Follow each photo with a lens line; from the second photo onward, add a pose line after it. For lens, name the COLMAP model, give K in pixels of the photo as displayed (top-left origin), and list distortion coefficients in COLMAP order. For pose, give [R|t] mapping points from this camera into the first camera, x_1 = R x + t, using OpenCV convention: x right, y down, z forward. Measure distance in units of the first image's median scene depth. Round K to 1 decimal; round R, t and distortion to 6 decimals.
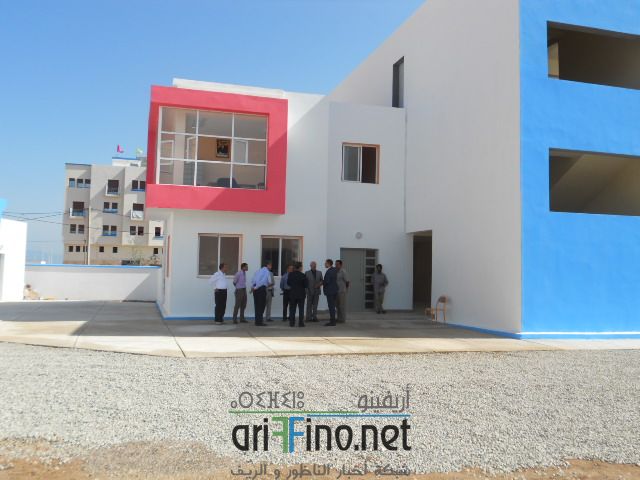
lens RADIAL K [[584.9, 0, 303.4], [0, 584.9, 230.1], [0, 0, 1]] dist [-0.023996, -0.010908]
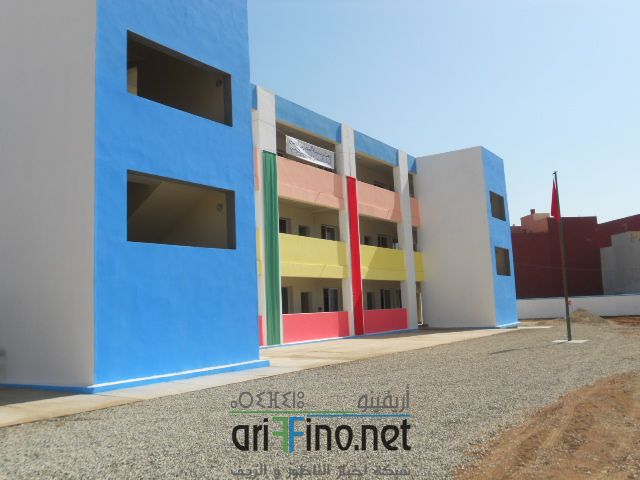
lens RADIAL K [[584.9, 0, 303.4], [0, 584.9, 230.1], [0, 0, 1]] dist [-0.023996, -0.010908]
pose [[0.767134, 0.030006, 0.640785, 0.063913], [0.012571, 0.998010, -0.061784, 0.010327], [-0.641364, 0.055452, 0.765230, 0.158646]]
